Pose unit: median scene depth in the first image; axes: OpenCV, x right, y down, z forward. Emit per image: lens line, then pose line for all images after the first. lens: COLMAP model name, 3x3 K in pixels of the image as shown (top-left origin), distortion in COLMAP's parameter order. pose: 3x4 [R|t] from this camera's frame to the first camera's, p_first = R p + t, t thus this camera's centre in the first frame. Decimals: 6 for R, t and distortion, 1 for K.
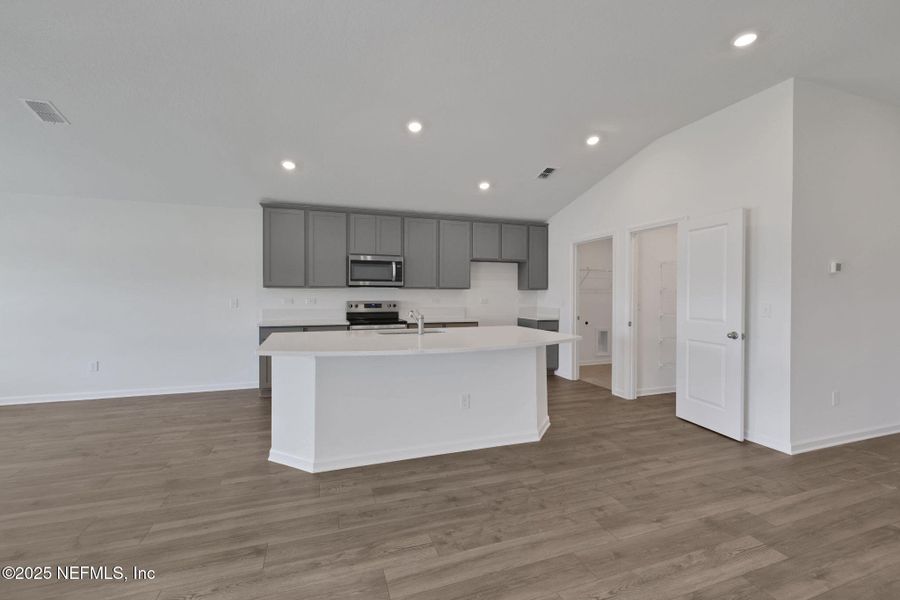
lens RADIAL K [[383.3, 0, 453.4], [0, 383.3, 297.2], [0, 0, 1]] dist [0.001316, 0.000025]
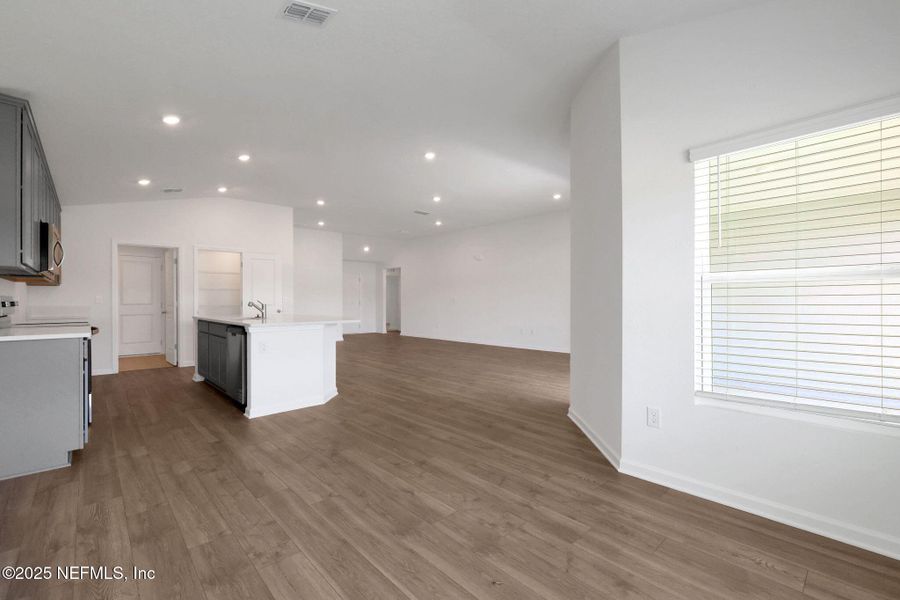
lens RADIAL K [[383.3, 0, 453.4], [0, 383.3, 297.2], [0, 0, 1]] dist [0.001316, 0.000025]
pose [[-0.413493, 0.004643, 0.910495, -1.749449], [0.009372, 0.999956, -0.000843, 0.031109], [-0.910459, 0.008184, -0.413519, 1.018084]]
